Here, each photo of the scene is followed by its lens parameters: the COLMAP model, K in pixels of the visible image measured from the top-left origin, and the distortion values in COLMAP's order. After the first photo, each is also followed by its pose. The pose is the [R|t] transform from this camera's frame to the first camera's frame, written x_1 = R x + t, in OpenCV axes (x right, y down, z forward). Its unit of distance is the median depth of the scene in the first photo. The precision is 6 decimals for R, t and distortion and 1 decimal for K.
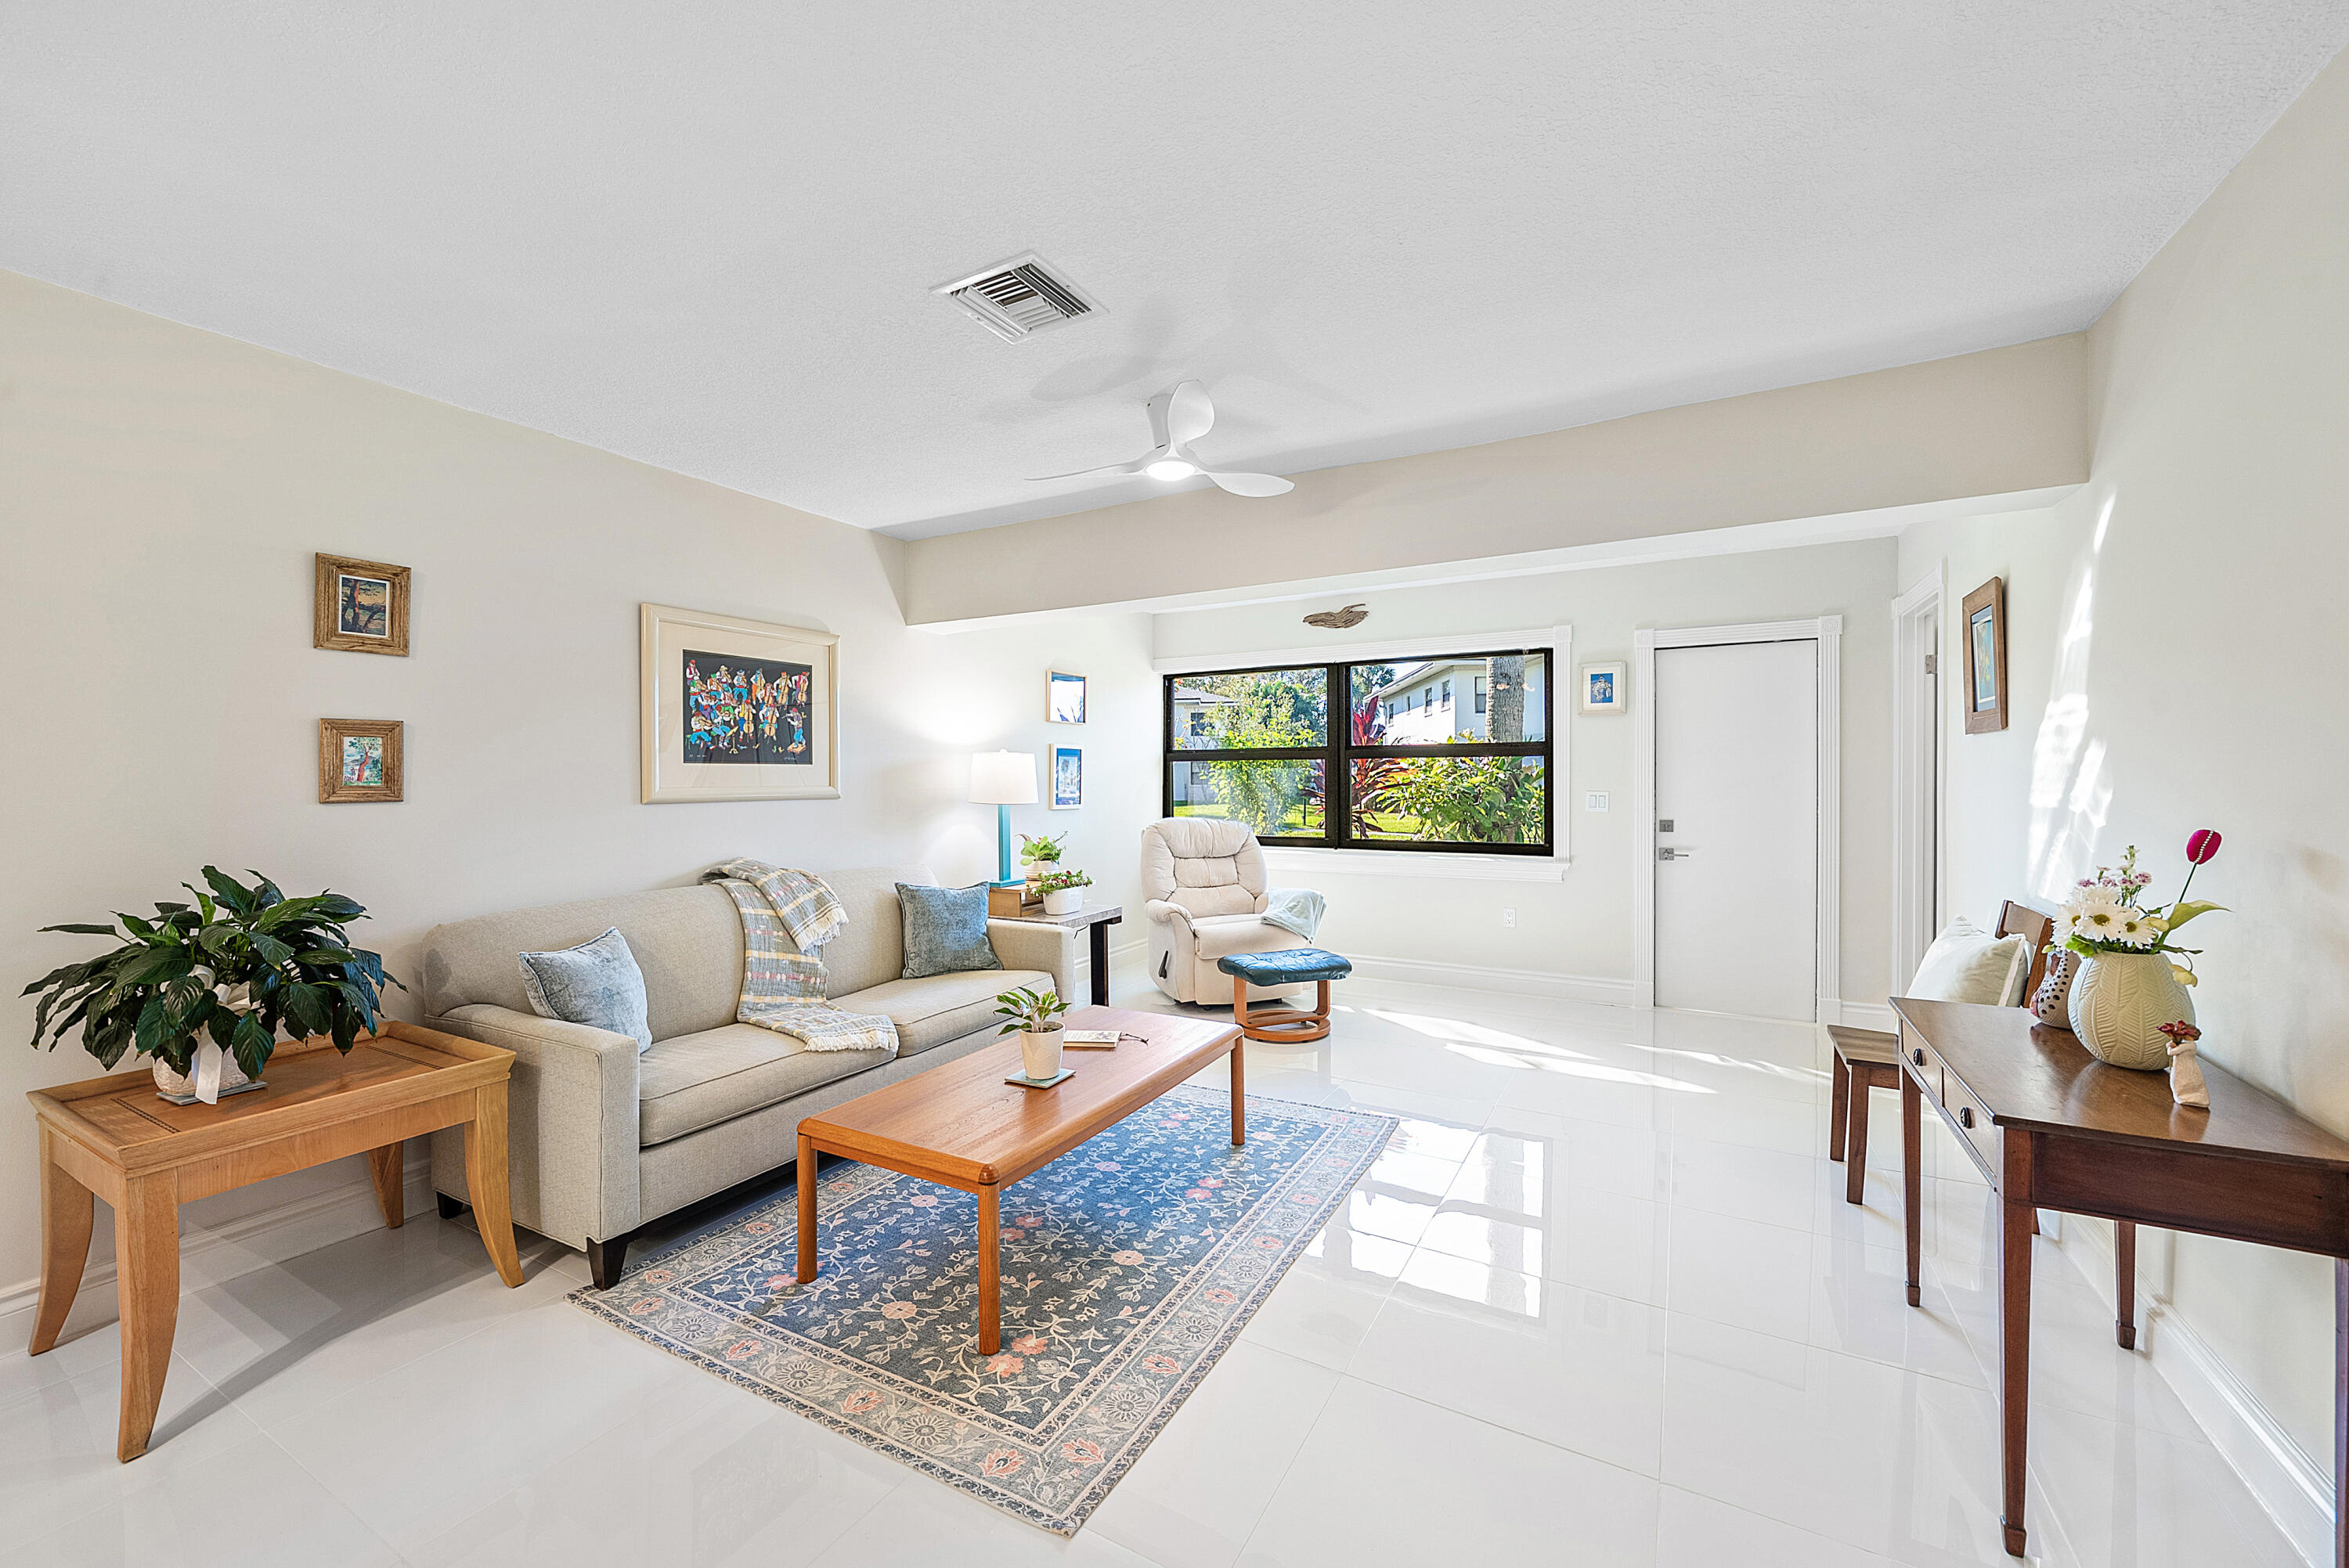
lens RADIAL K [[917.1, 0, 1194.8], [0, 917.1, 785.1], [0, 0, 1]] dist [0.000875, 0.000272]
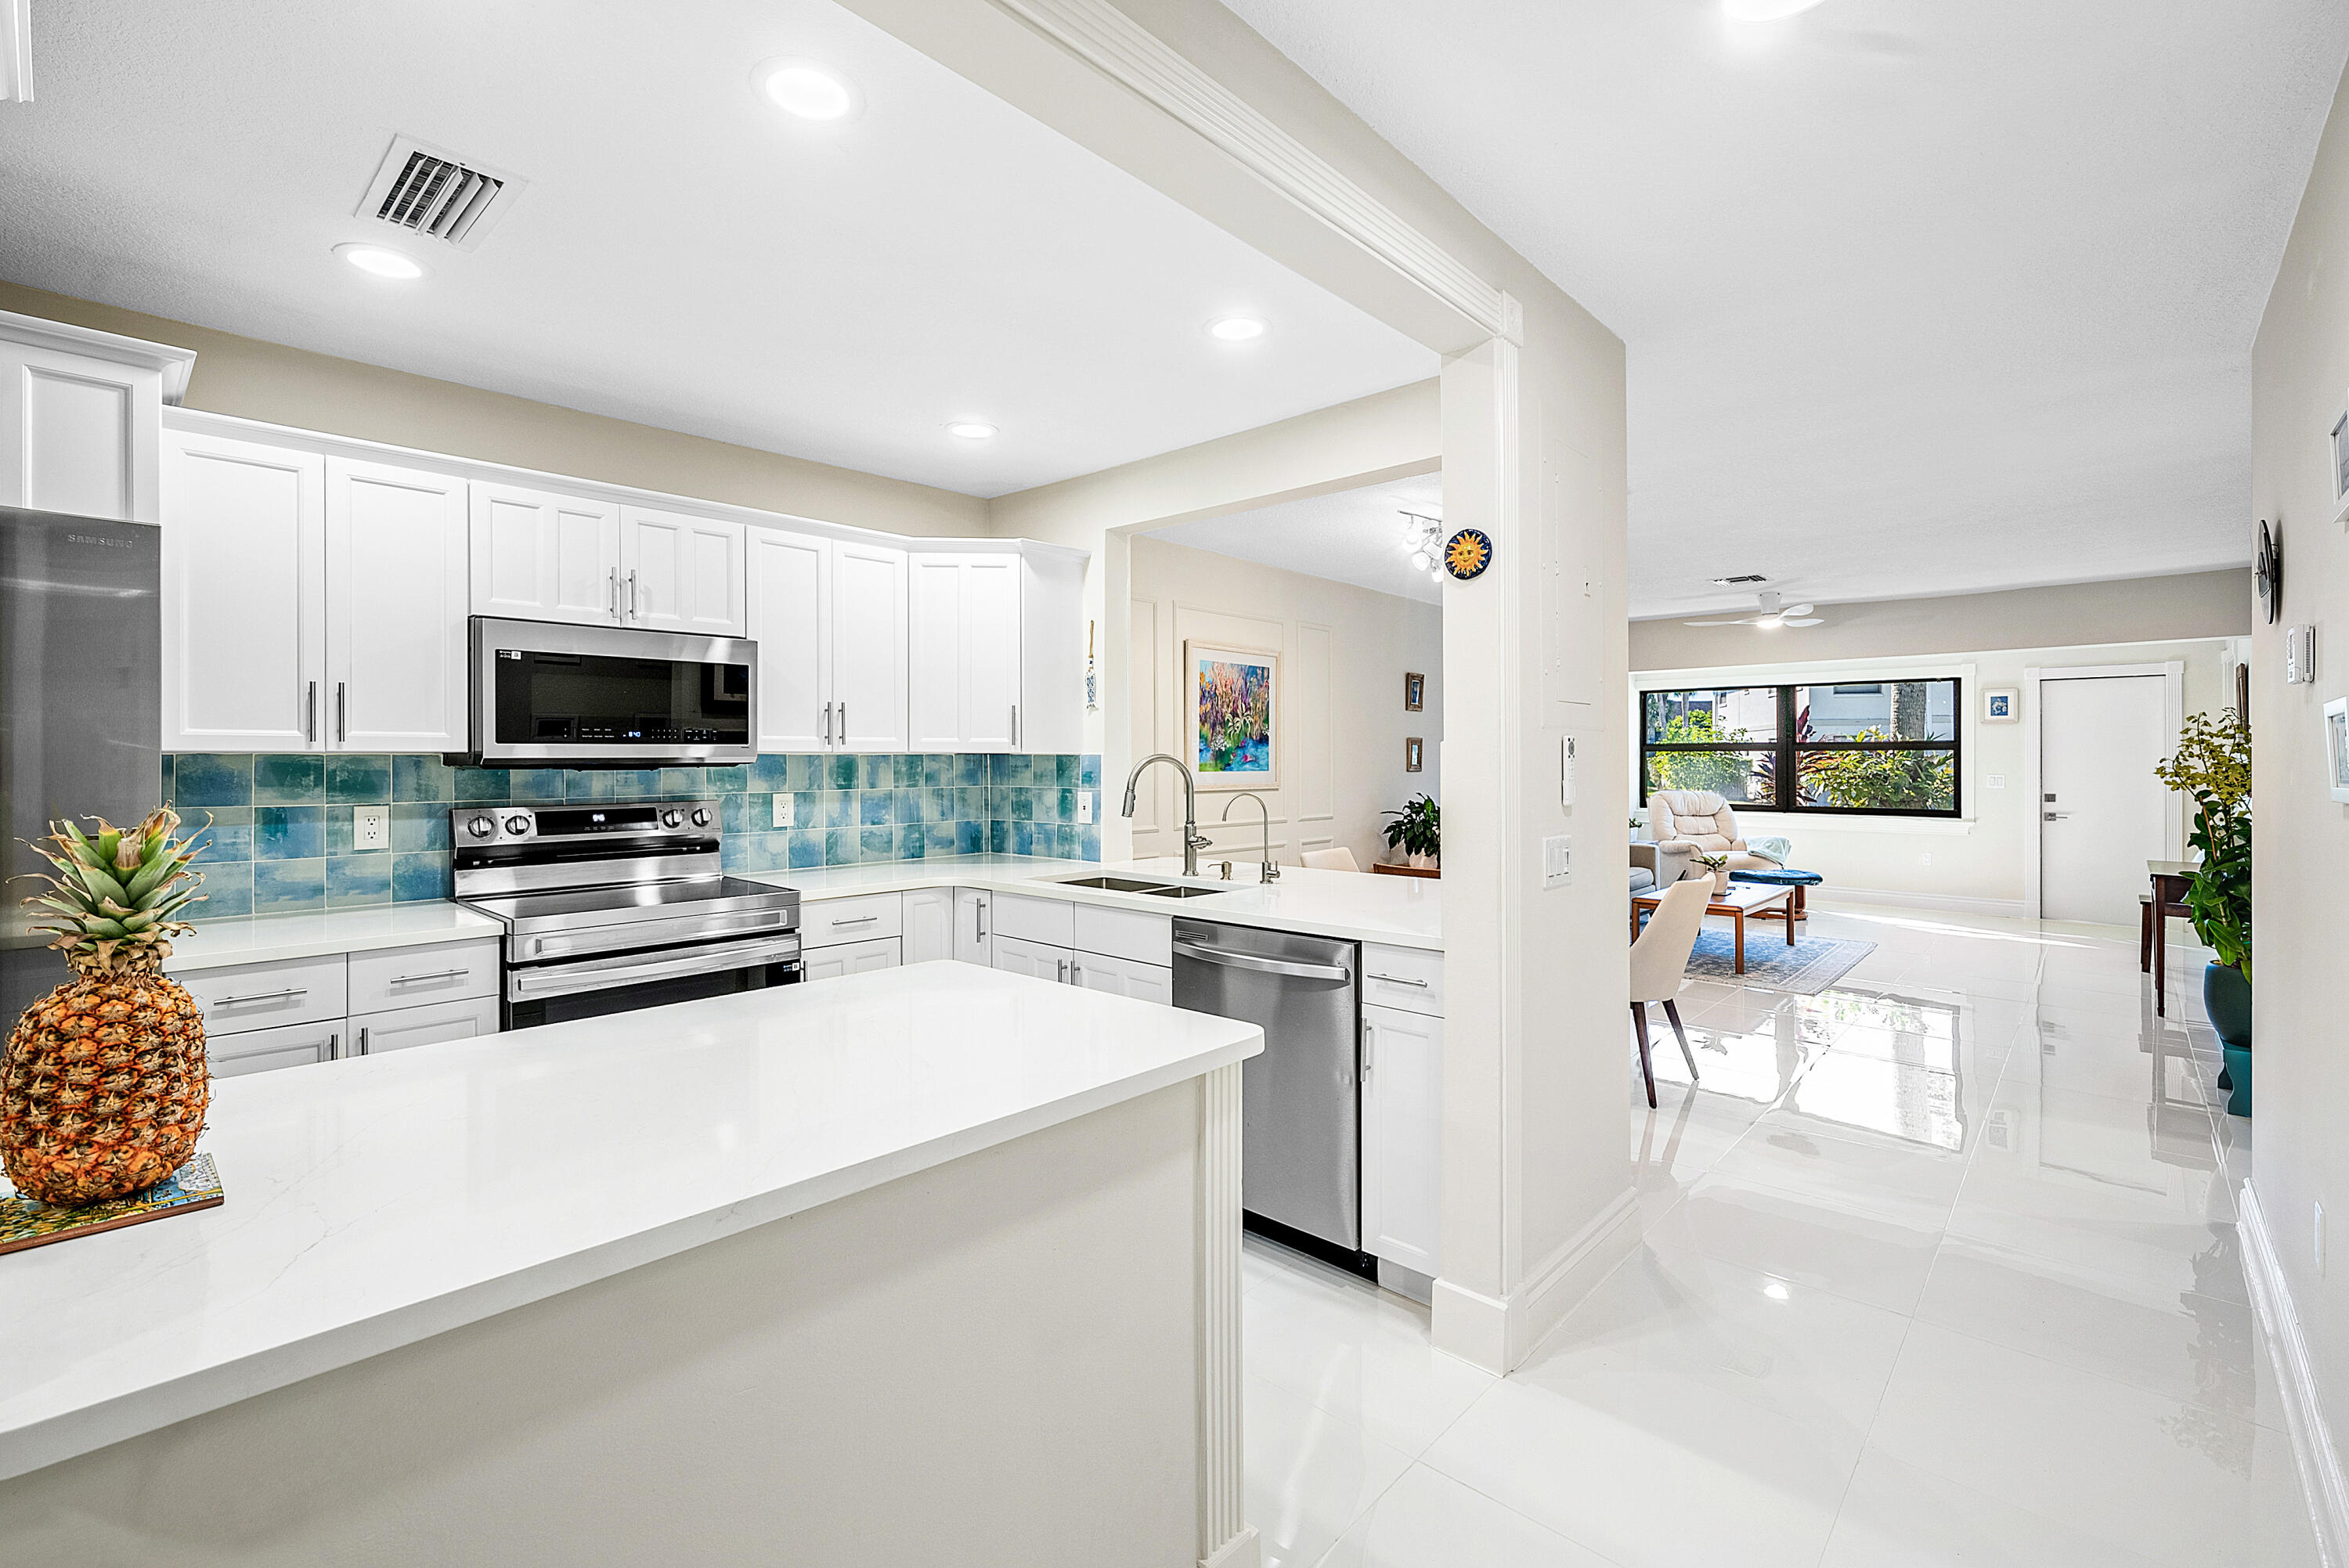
lens RADIAL K [[1026.2, 0, 1146.1], [0, 1026.2, 751.8], [0, 0, 1]] dist [-0.008735, -0.001386]
pose [[0.963452, 0.004689, -0.267838, -0.654170], [-0.009087, 0.999843, -0.015183, 0.011155], [0.267725, 0.017062, 0.963344, -1.409991]]
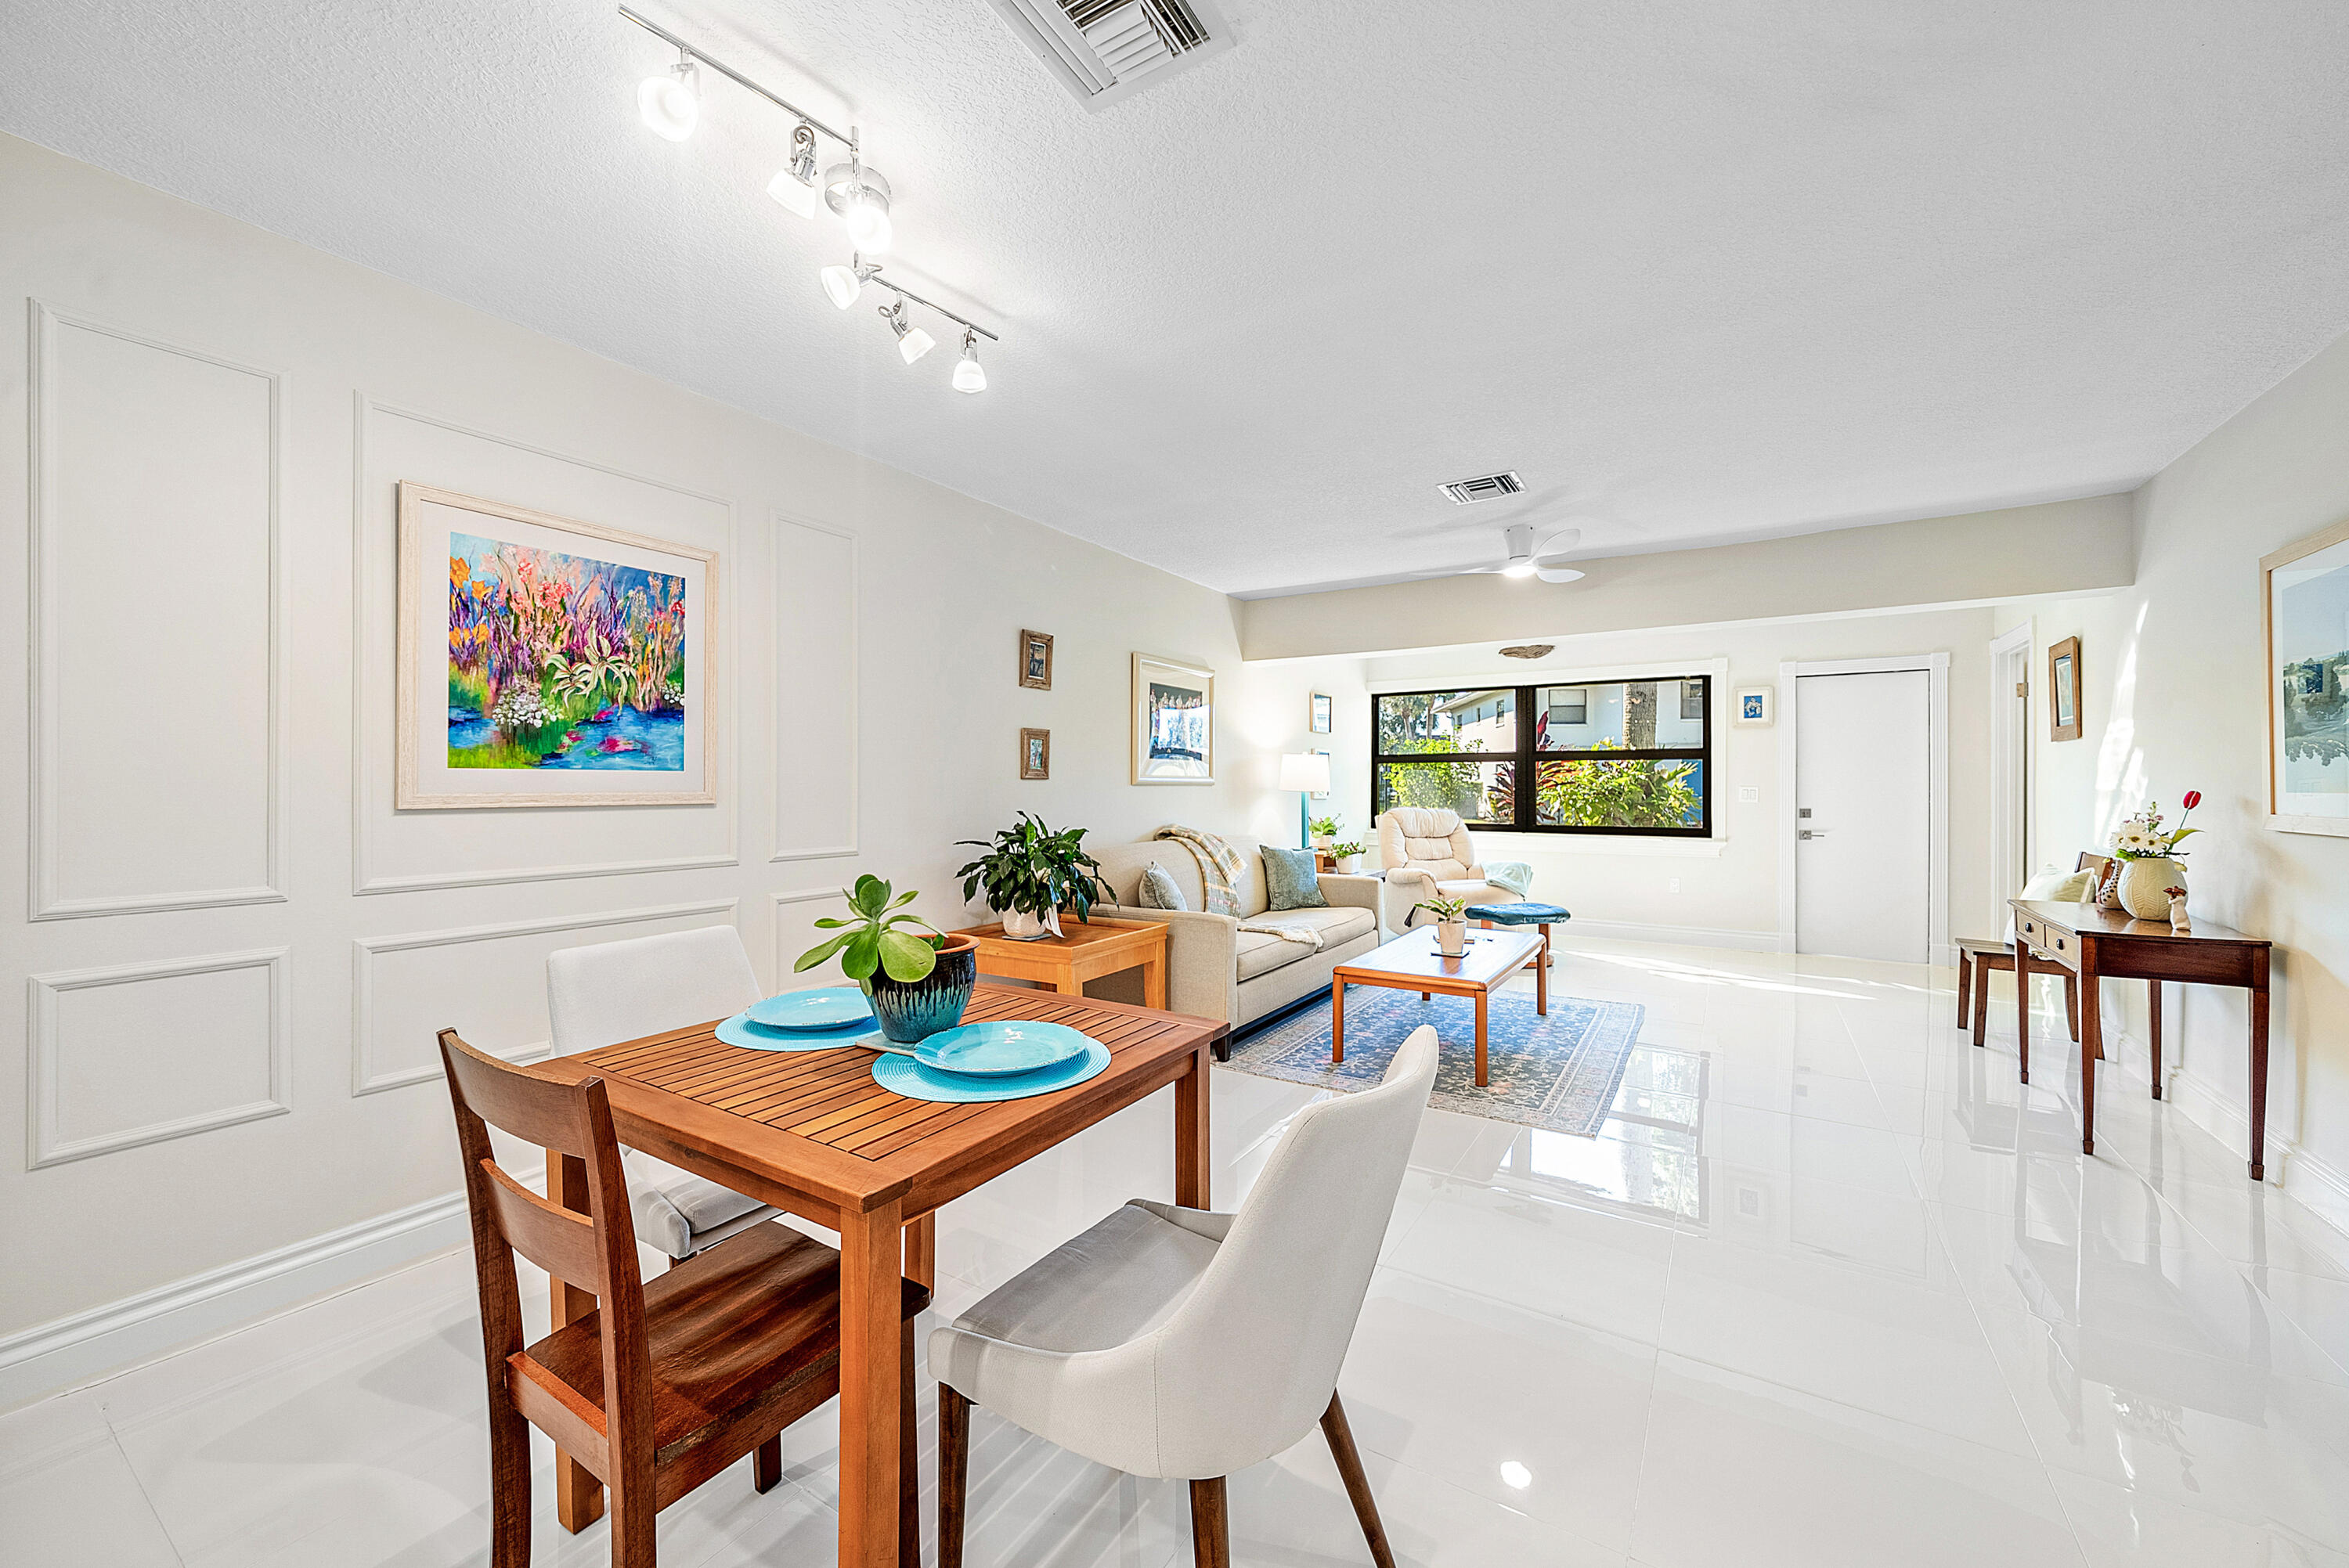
lens RADIAL K [[917.1, 0, 1181.2], [0, 917.1, 784.0], [0, 0, 1]] dist [0.000875, 0.000272]
pose [[0.998669, 0.006266, -0.051196, -0.424669], [-0.006851, 0.999913, -0.011260, 0.033488], [0.051121, 0.011596, 0.998625, -0.478859]]
